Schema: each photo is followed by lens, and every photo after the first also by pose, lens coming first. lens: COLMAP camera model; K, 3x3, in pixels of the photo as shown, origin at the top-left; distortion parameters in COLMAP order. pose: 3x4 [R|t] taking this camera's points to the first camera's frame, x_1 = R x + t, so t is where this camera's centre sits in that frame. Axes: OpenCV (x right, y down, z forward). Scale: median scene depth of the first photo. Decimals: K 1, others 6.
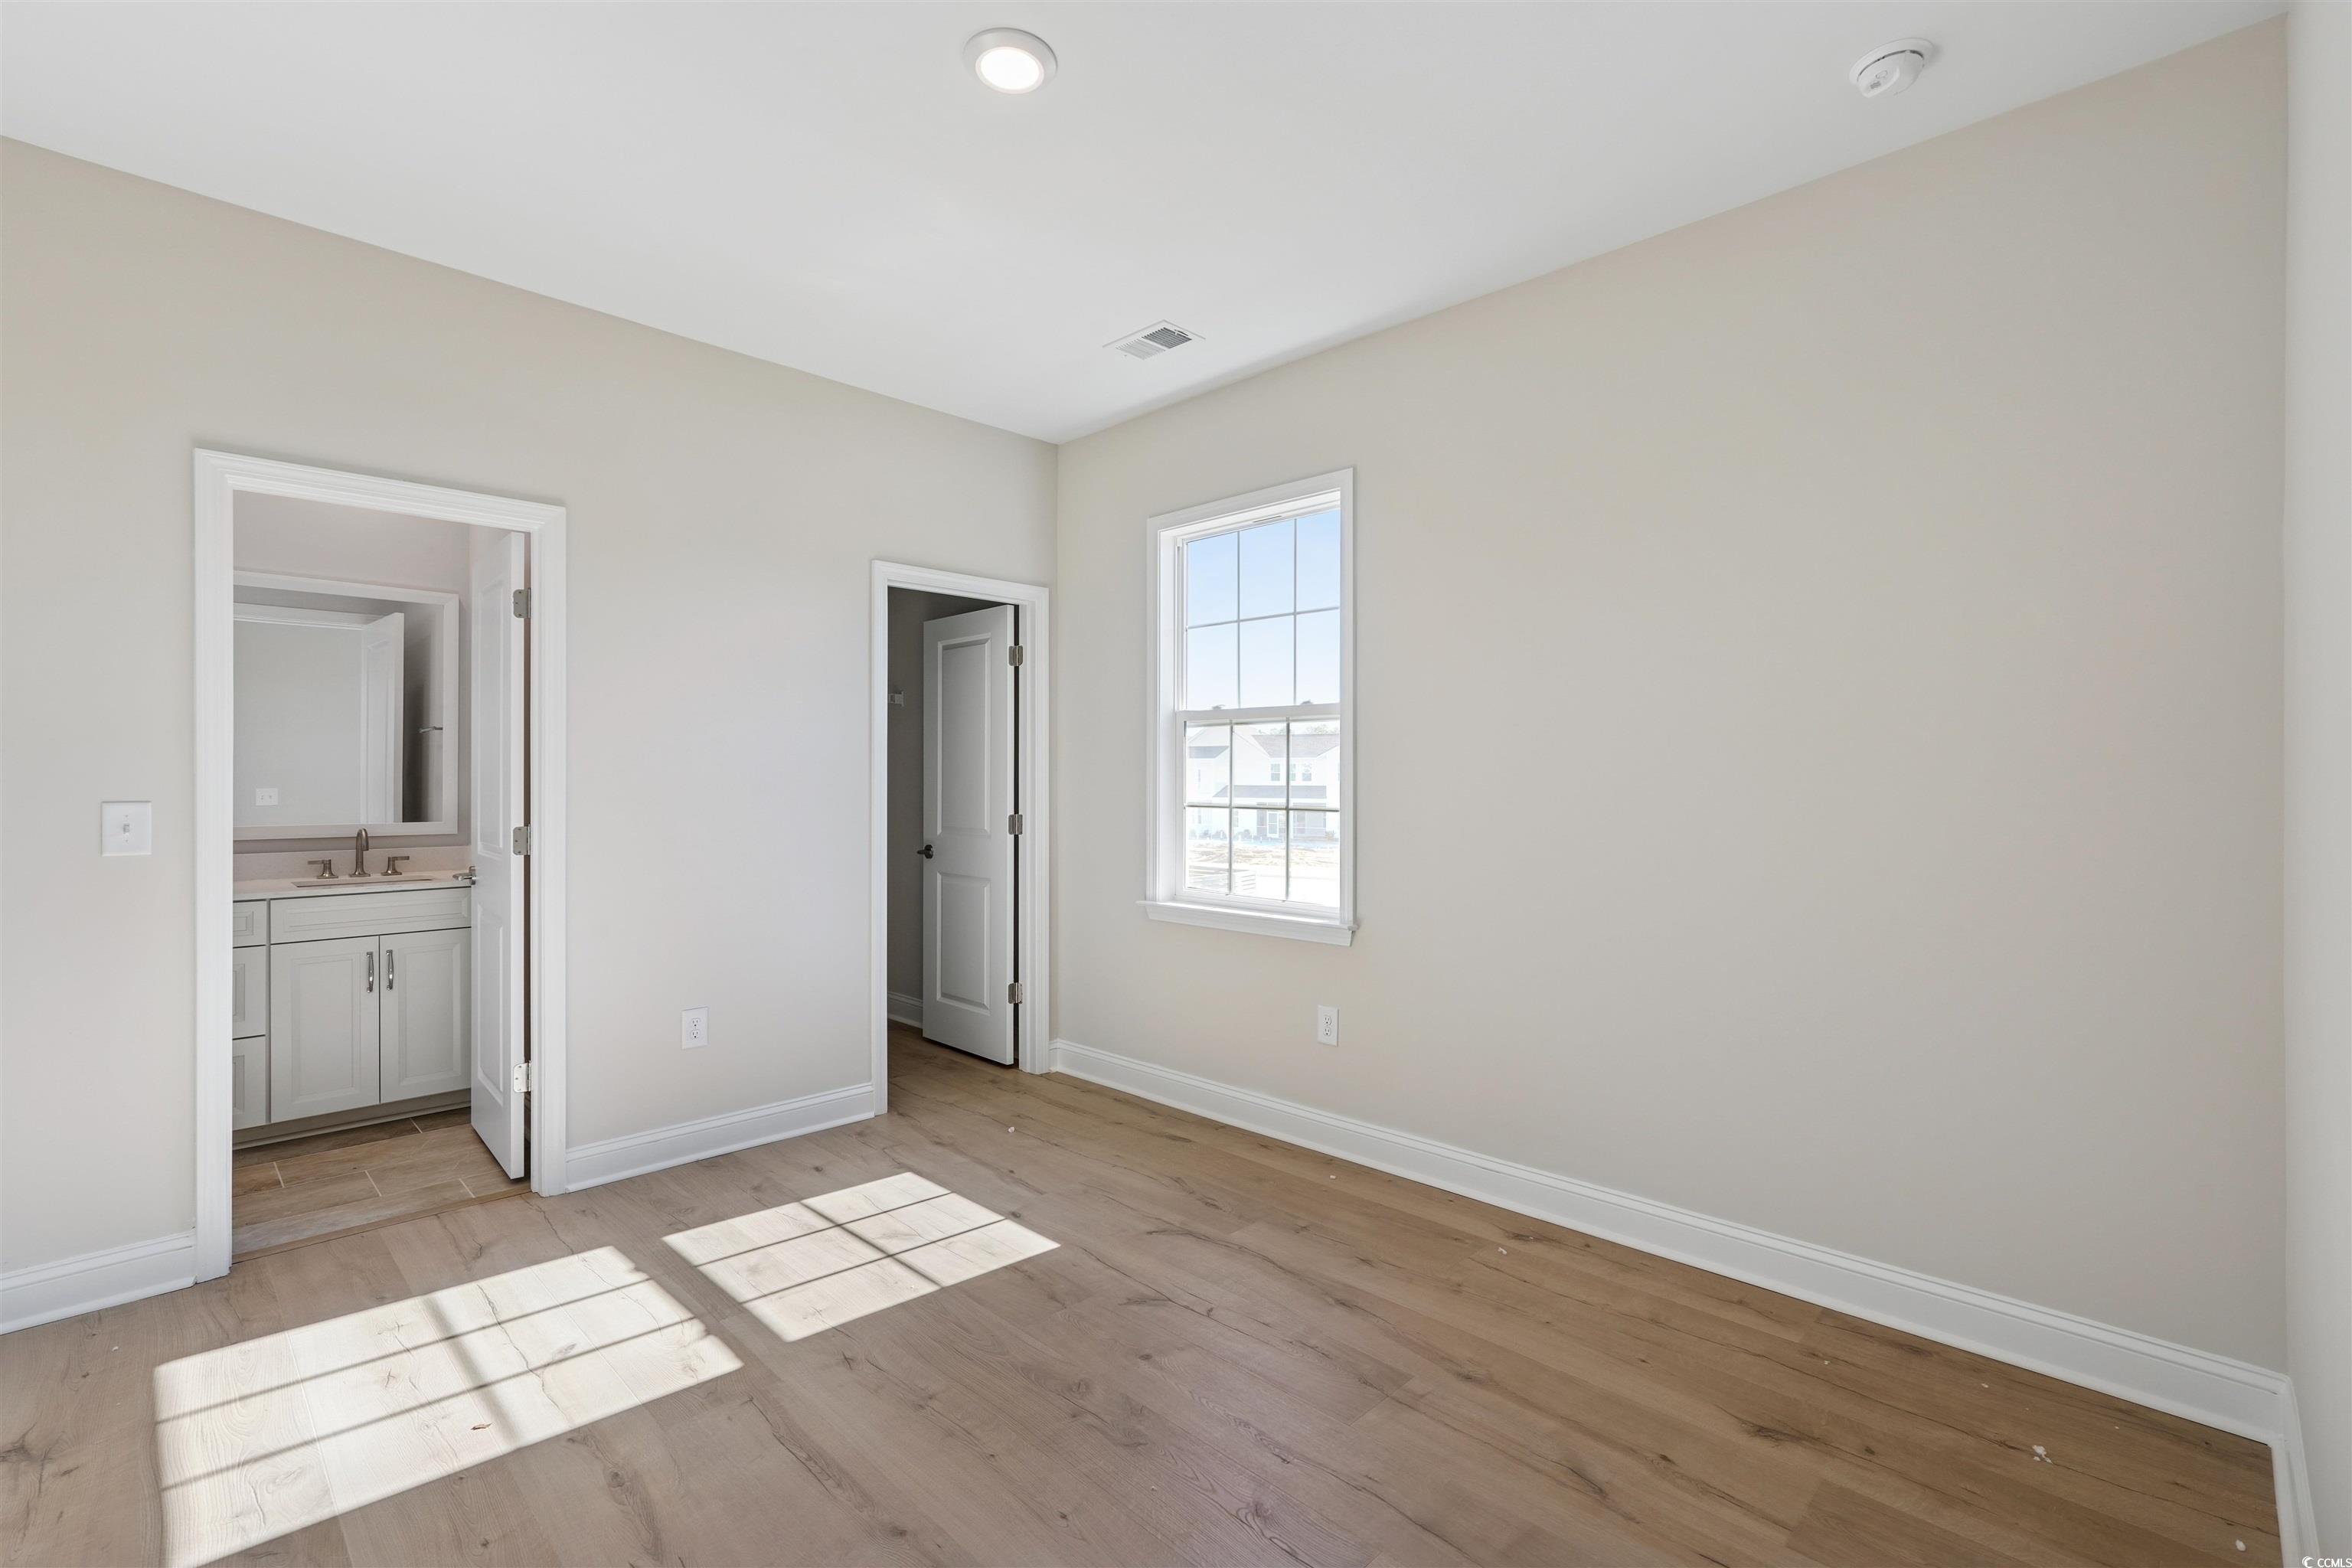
lens RADIAL K [[1036.3, 0, 1176.2], [0, 1036.3, 779.2], [0, 0, 1]] dist [-0.003701, -0.000142]
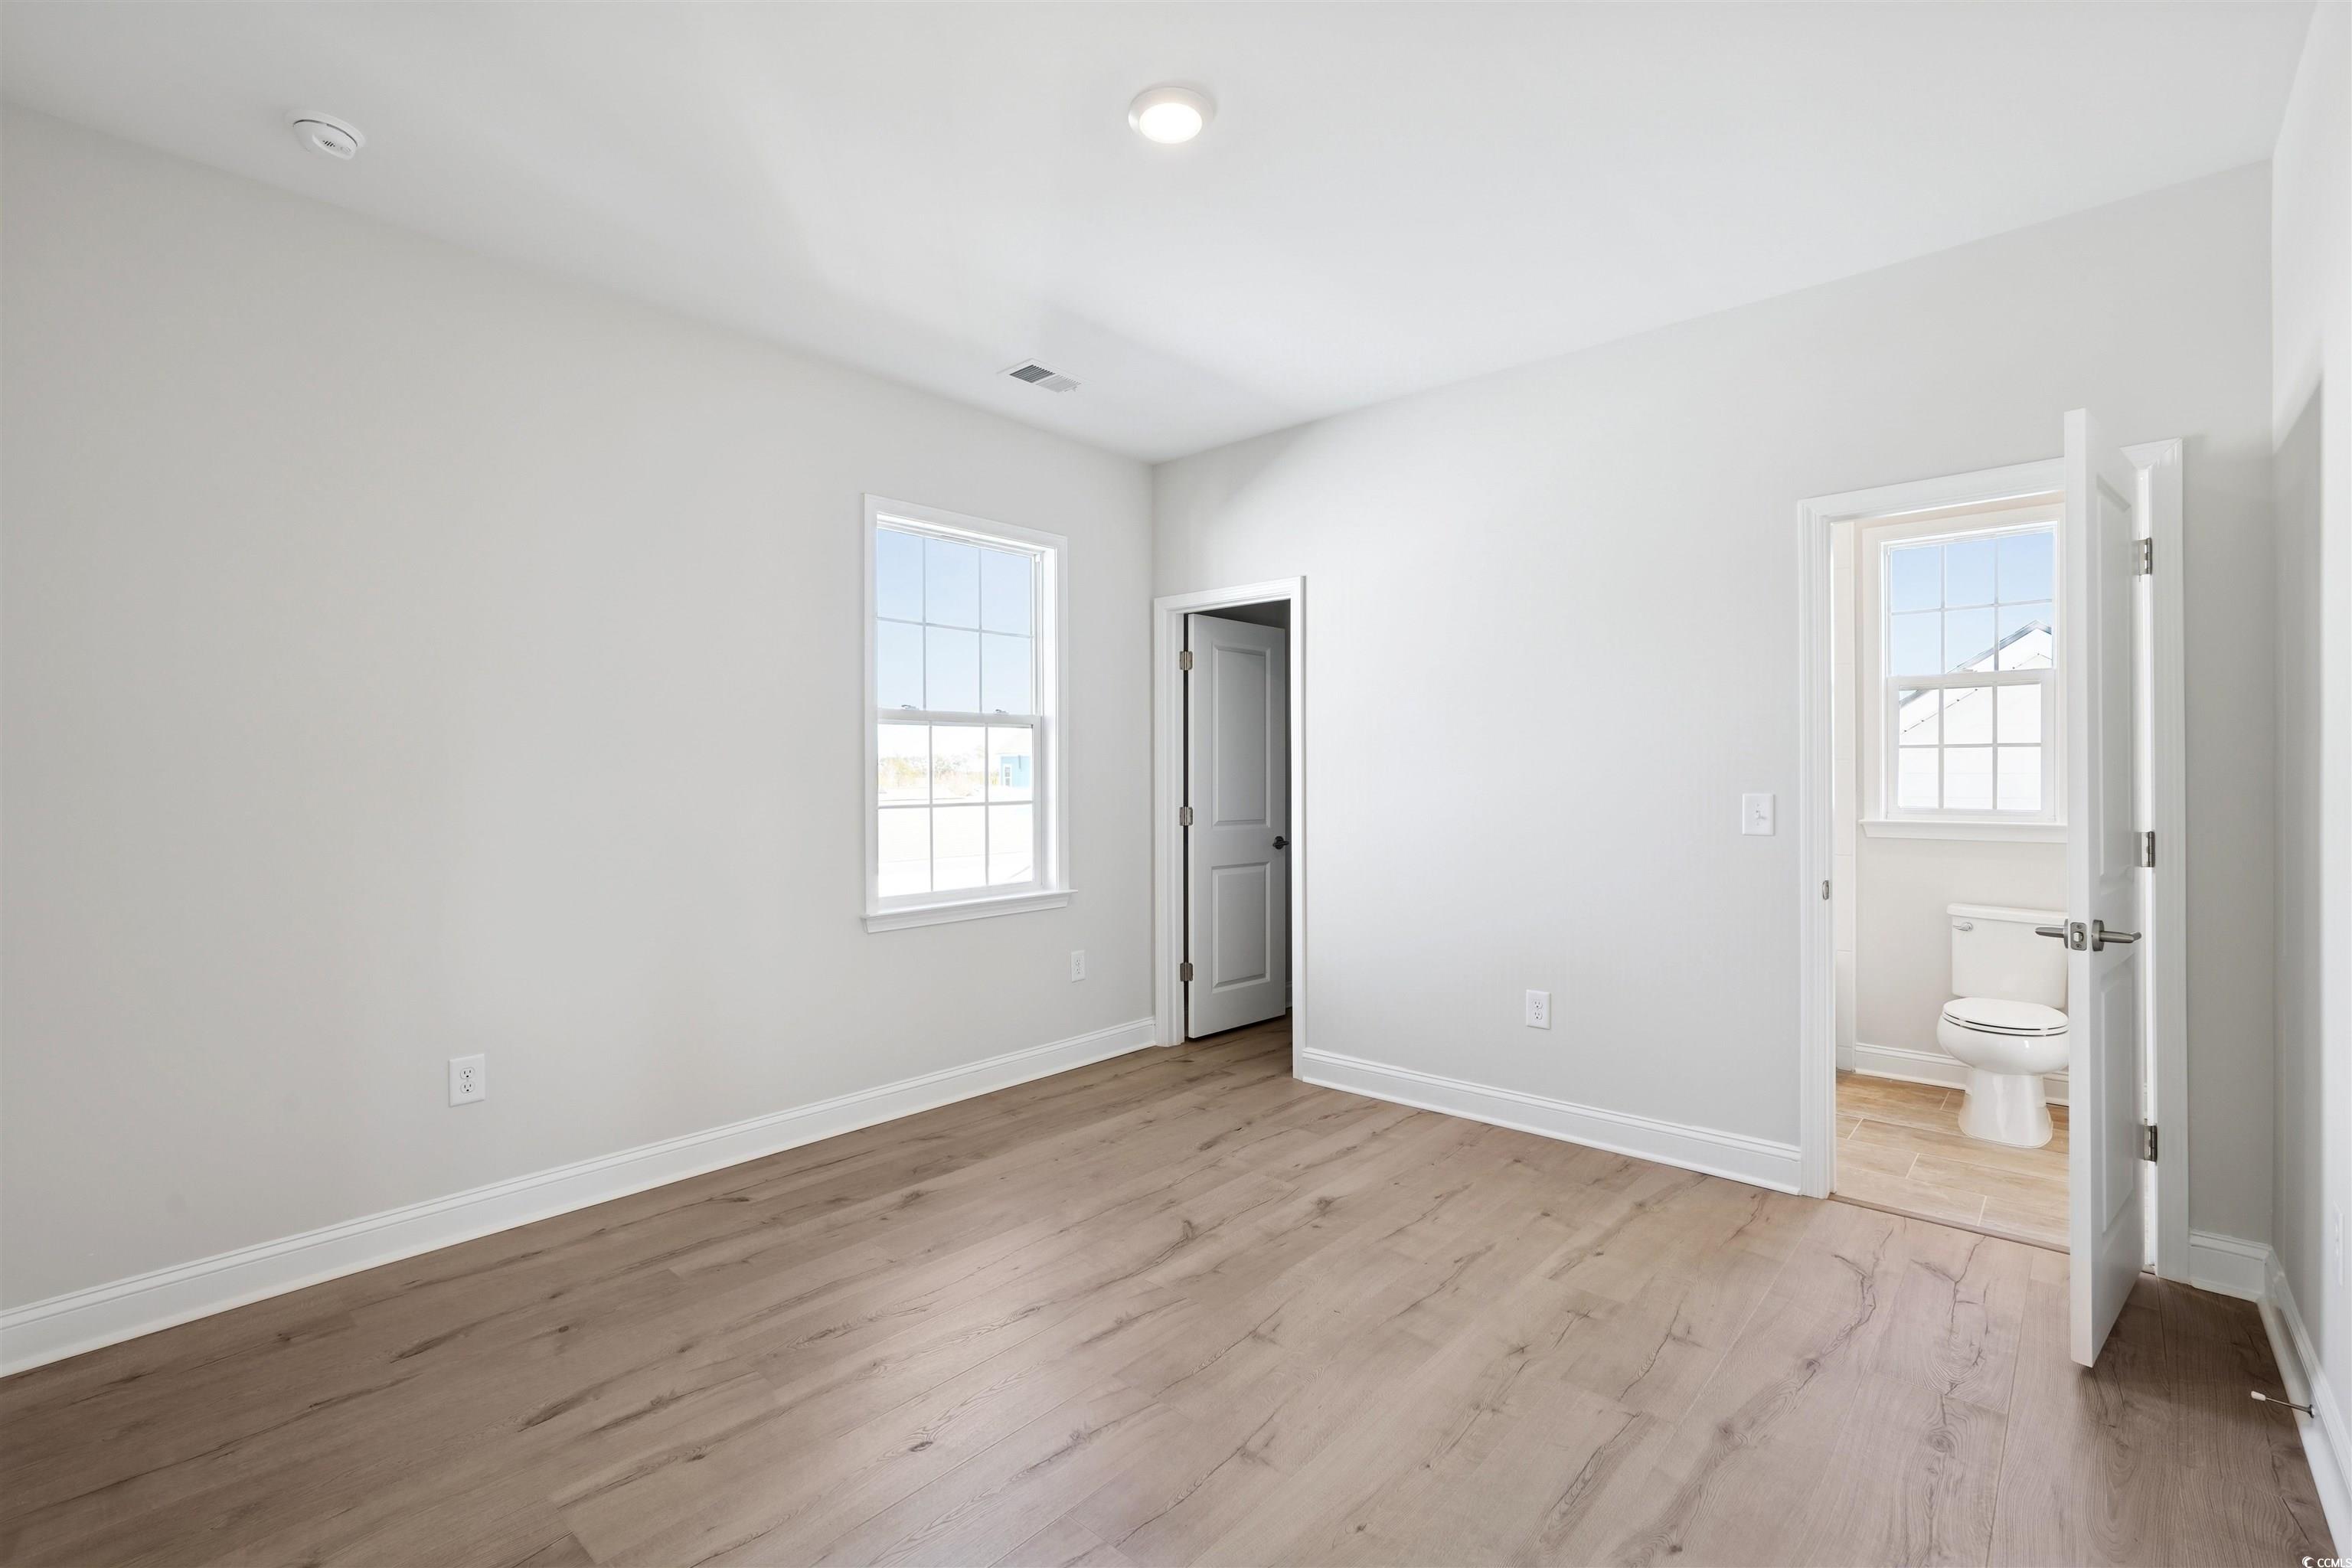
lens RADIAL K [[1036.3, 0, 1168.7], [0, 1036.3, 771.0], [0, 0, 1]] dist [-0.003701, -0.000142]
pose [[0.039490, -0.004082, -0.999212, 0.641855], [-0.008394, 0.999955, -0.004417, 0.000498], [0.999185, 0.008562, 0.039454, 0.608810]]
